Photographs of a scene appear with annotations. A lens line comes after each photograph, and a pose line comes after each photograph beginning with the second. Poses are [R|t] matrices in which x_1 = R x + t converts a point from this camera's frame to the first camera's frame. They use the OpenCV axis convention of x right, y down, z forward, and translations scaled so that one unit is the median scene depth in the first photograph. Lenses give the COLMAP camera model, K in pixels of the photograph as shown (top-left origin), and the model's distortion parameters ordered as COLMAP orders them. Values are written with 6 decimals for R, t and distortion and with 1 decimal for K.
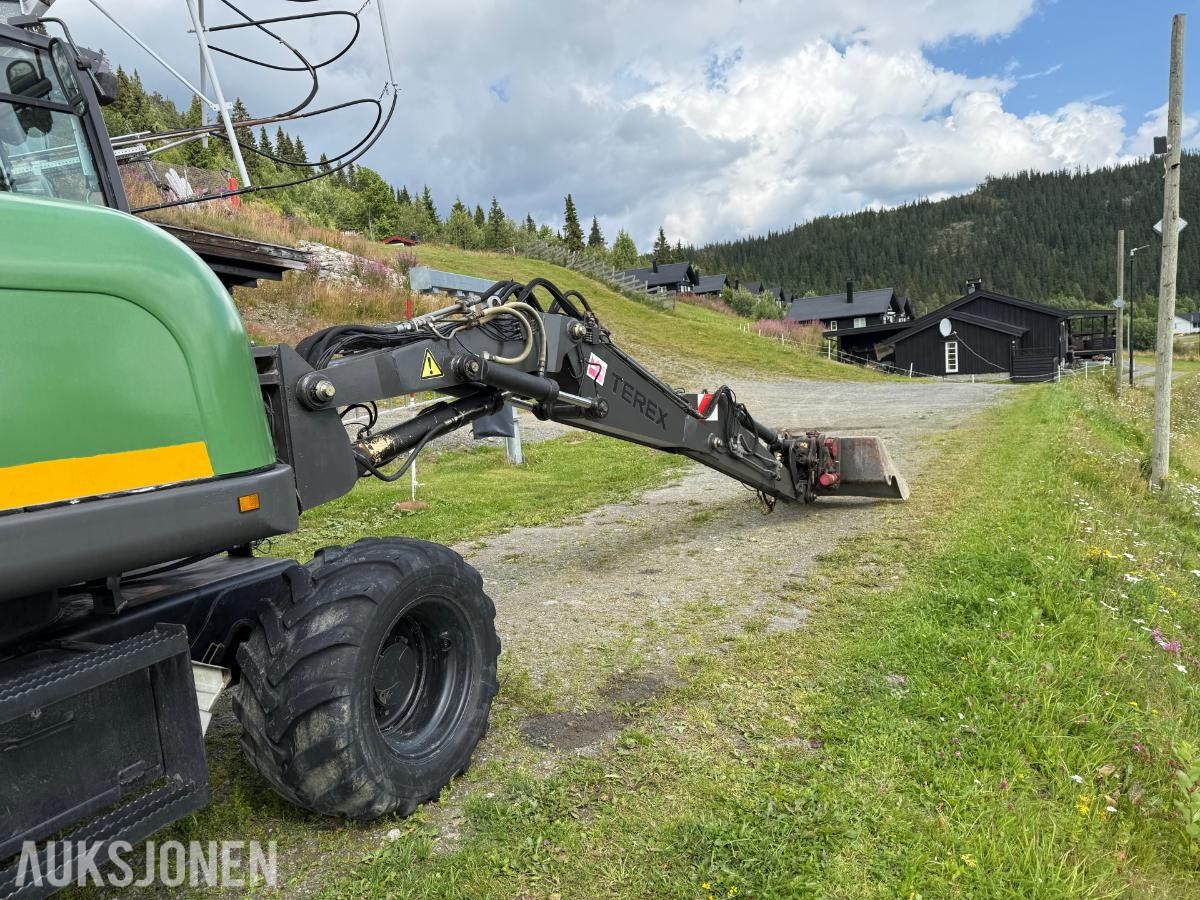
lens RADIAL K [[857.6, 0, 598.5], [0, 857.6, 462.2], [0, 0, 1]] dist [0.049842, -0.047091]
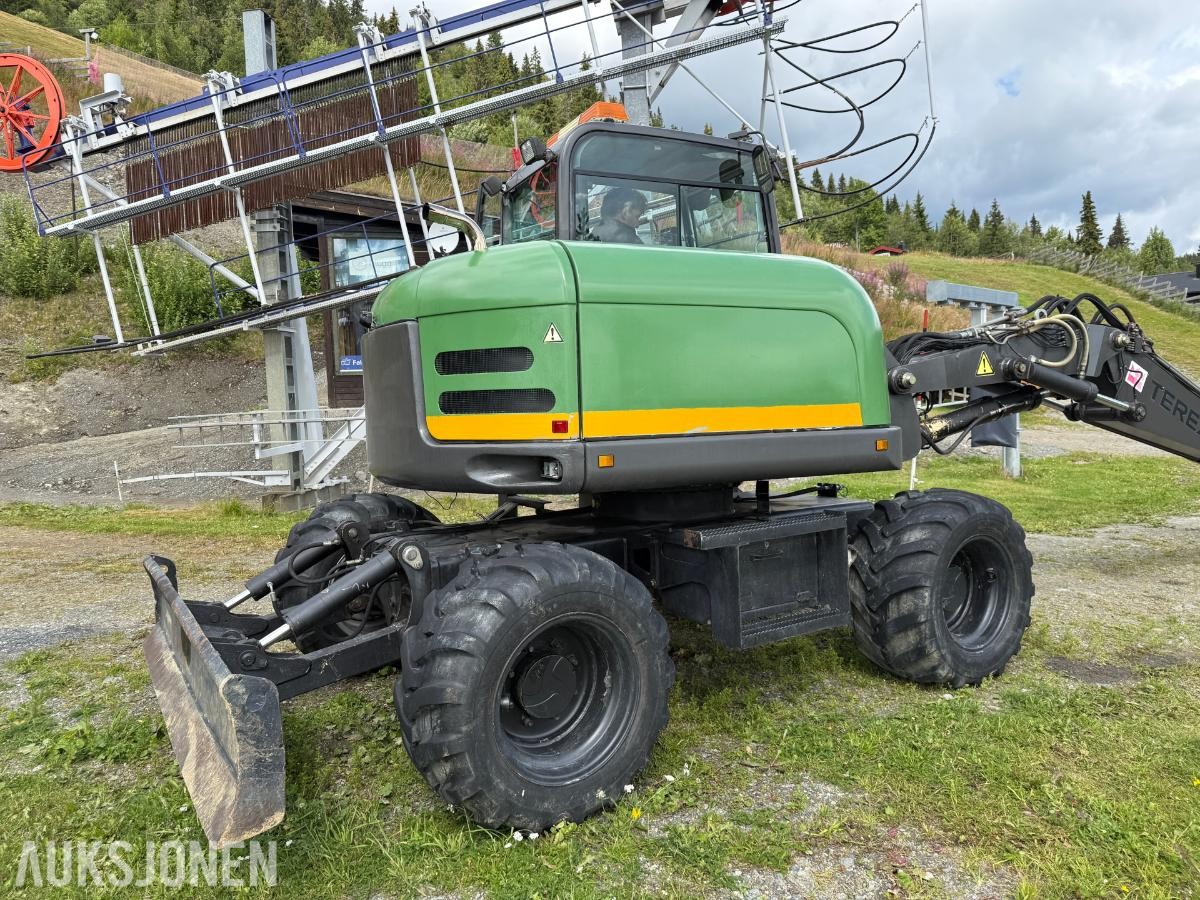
lens RADIAL K [[856.4, 0, 587.0], [0, 856.4, 453.0], [0, 0, 1]] dist [0.042768, -0.050628]
pose [[0.857738, 0.088308, -0.506446, -0.043955], [-0.098763, 0.995091, 0.006242, 0.059213], [0.504511, 0.044664, 0.862249, -0.338150]]
